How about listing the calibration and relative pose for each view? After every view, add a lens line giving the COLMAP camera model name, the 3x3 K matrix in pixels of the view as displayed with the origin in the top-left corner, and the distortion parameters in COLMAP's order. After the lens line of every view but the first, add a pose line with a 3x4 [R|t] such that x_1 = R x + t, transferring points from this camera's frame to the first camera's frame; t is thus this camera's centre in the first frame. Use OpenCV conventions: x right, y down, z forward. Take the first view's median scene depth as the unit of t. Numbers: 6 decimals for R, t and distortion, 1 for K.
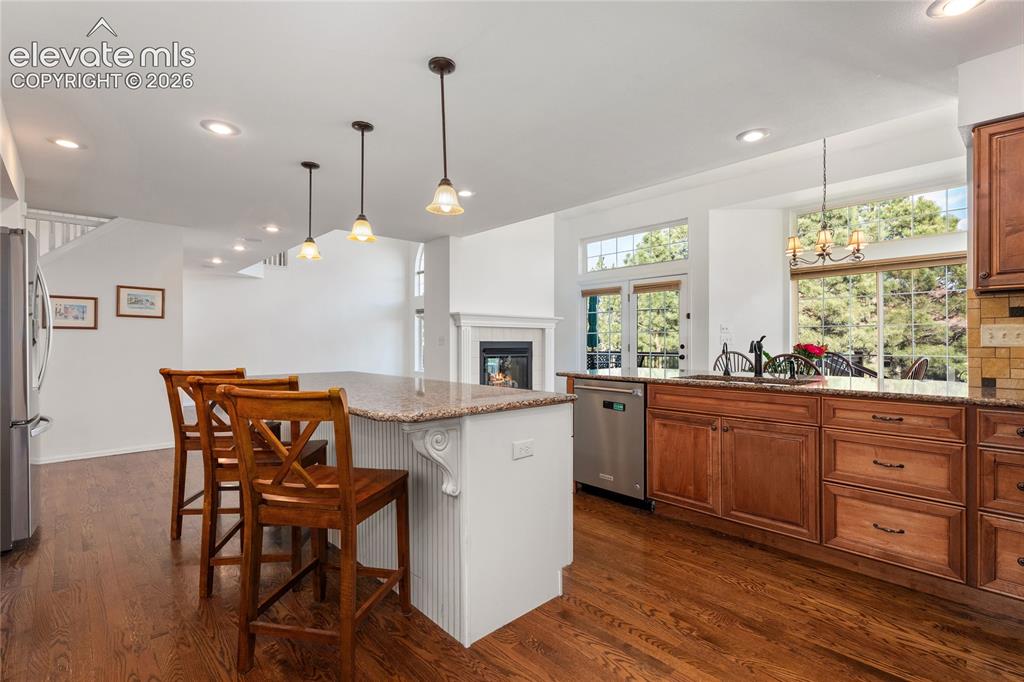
lens RADIAL K [[483.2, 0, 513.6], [0, 483.2, 342.0], [0, 0, 1]] dist [0.000773, 0.000171]
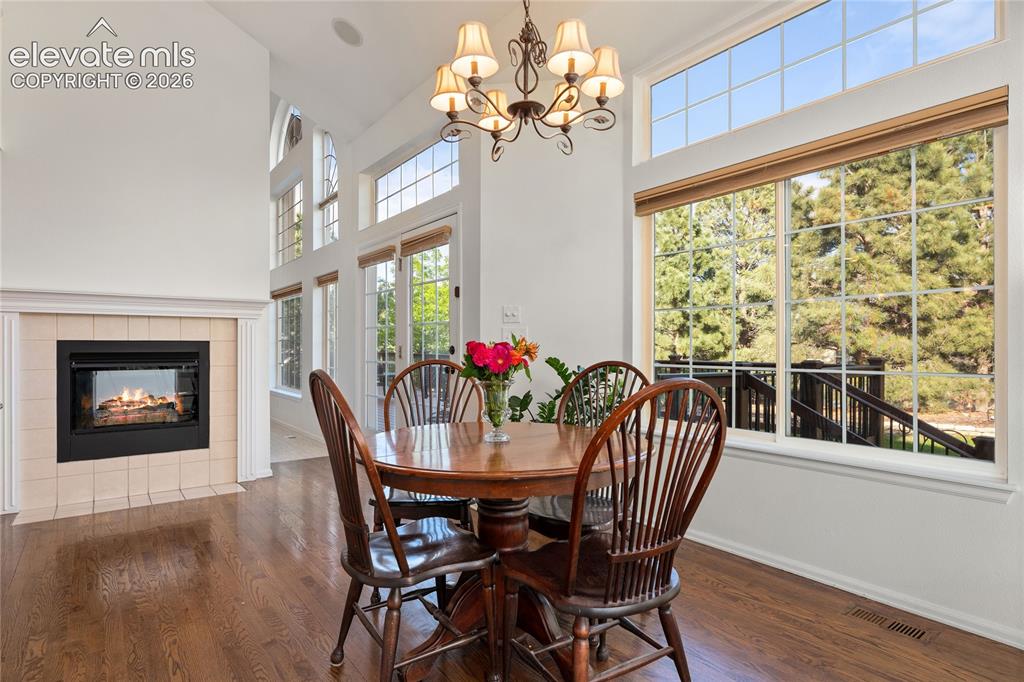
lens RADIAL K [[555.9, 0, 512.0], [0, 555.9, 341.0], [0, 0, 1]] dist [0.002142, 0.000130]
pose [[0.994700, 0.000695, -0.102817, 0.182899], [-0.001391, 0.999977, -0.006700, 0.000961], [0.102810, 0.006808, 0.994678, 0.155665]]
